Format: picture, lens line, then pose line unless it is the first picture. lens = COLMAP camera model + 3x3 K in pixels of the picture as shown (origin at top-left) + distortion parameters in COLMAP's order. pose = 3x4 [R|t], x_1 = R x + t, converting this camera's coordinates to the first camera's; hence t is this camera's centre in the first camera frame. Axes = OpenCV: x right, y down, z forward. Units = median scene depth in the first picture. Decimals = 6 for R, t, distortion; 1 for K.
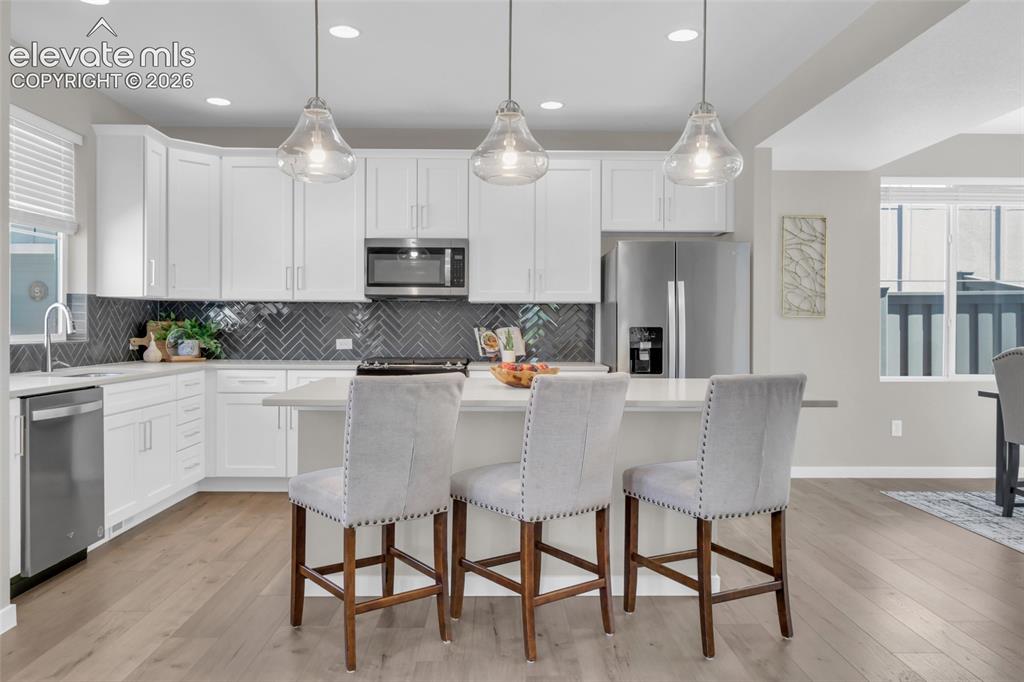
lens RADIAL K [[744.5, 0, 506.0], [0, 744.5, 333.3], [0, 0, 1]] dist [-0.002515, -0.001702]
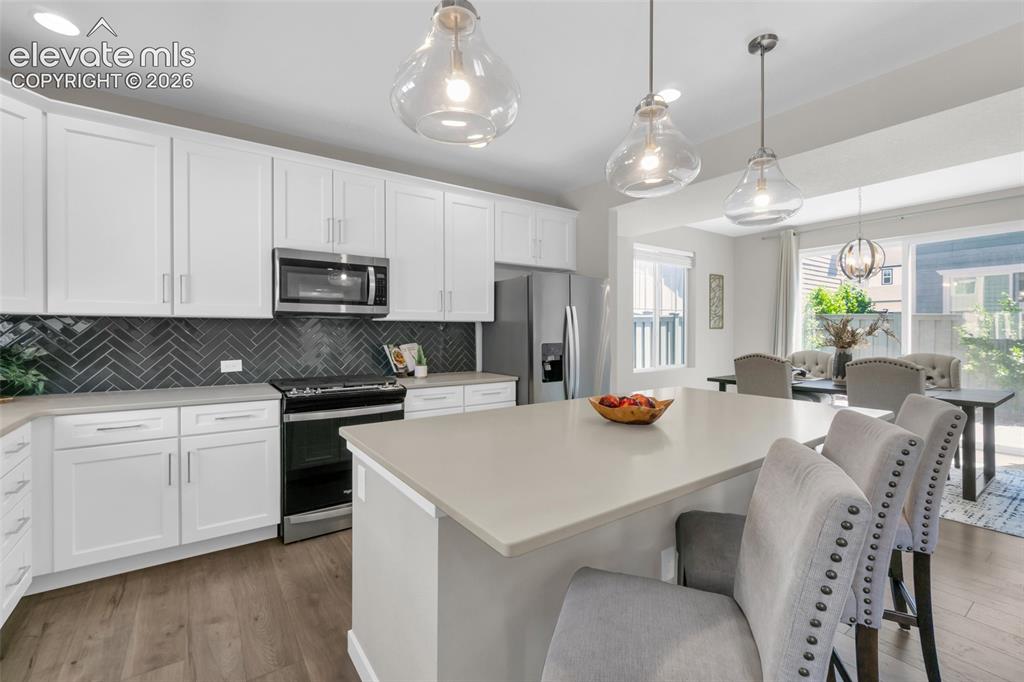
lens RADIAL K [[444.8, 0, 509.3], [0, 444.8, 333.5], [0, 0, 1]] dist [-0.002865, -0.000219]
pose [[0.825903, -0.007426, 0.563763, -0.262364], [0.007471, 0.999970, 0.002227, -0.024809], [-0.563763, 0.002373, 0.825933, 0.410961]]
